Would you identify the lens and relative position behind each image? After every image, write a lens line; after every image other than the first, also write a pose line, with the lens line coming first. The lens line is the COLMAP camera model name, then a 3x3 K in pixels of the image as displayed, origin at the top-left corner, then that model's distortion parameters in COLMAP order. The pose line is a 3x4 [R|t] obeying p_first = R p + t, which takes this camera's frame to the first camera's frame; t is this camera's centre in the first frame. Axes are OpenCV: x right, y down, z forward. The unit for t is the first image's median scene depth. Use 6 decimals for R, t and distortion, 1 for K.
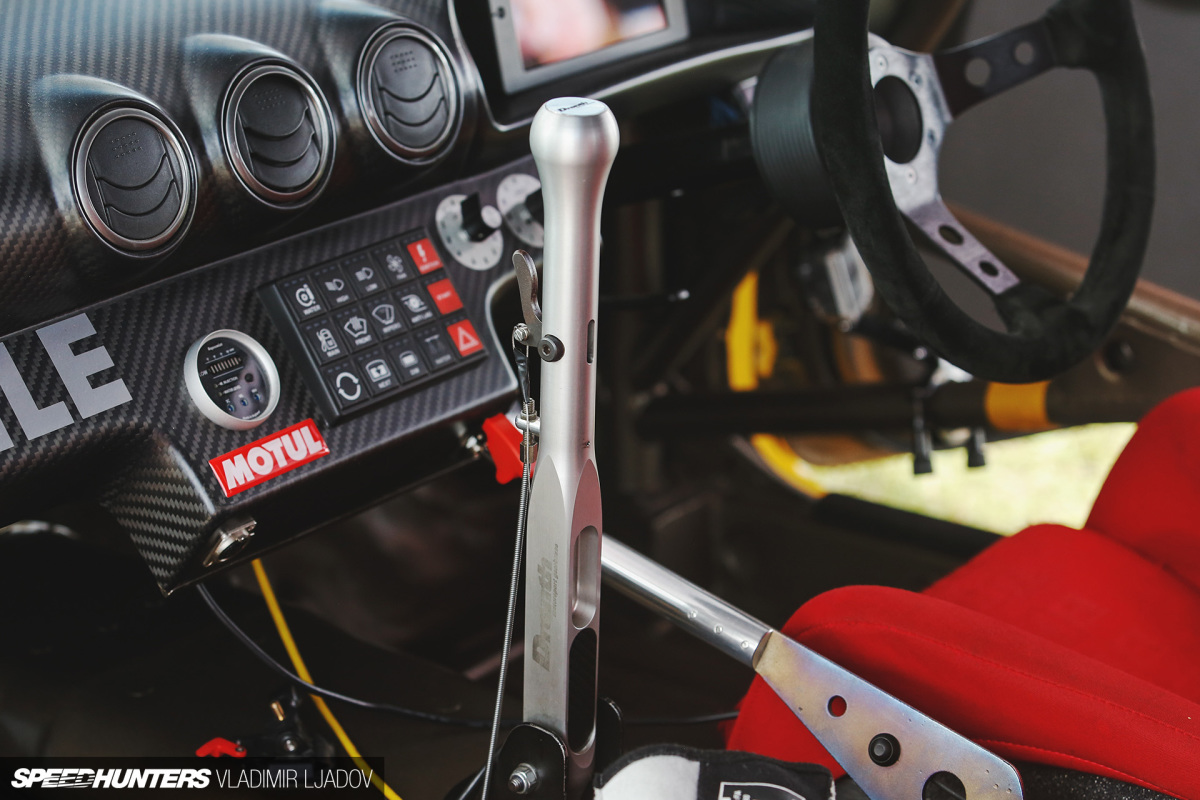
lens RADIAL K [[2542.5, 0, 596.4], [0, 2542.5, 396.8], [0, 0, 1]] dist [-0.154695, 0.000000]
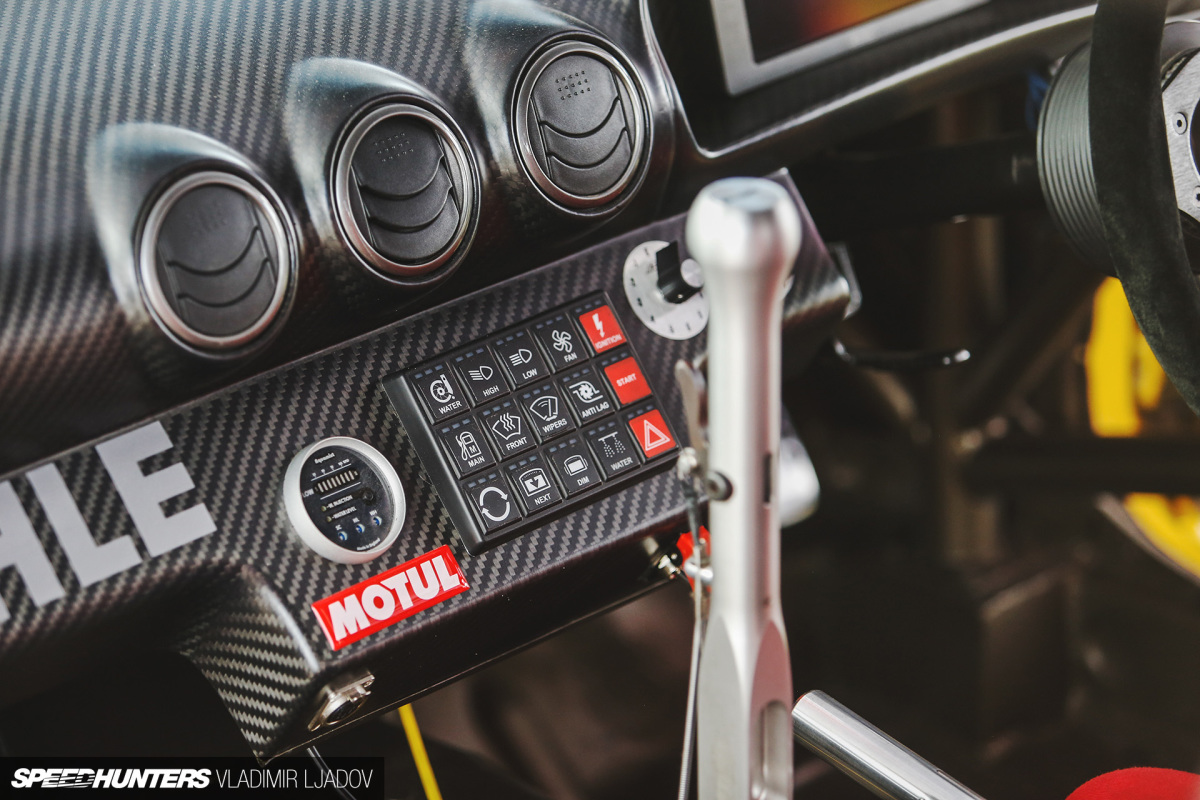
lens RADIAL K [[3752.4, 0, 601.6], [0, 3752.4, 401.8], [0, 0, 1]] dist [0.099554, 0.000000]
pose [[0.991958, 0.011888, -0.126011, 0.086102], [-0.008176, 0.999518, 0.029933, -0.073903], [0.126306, -0.028662, 0.991577, -0.166784]]
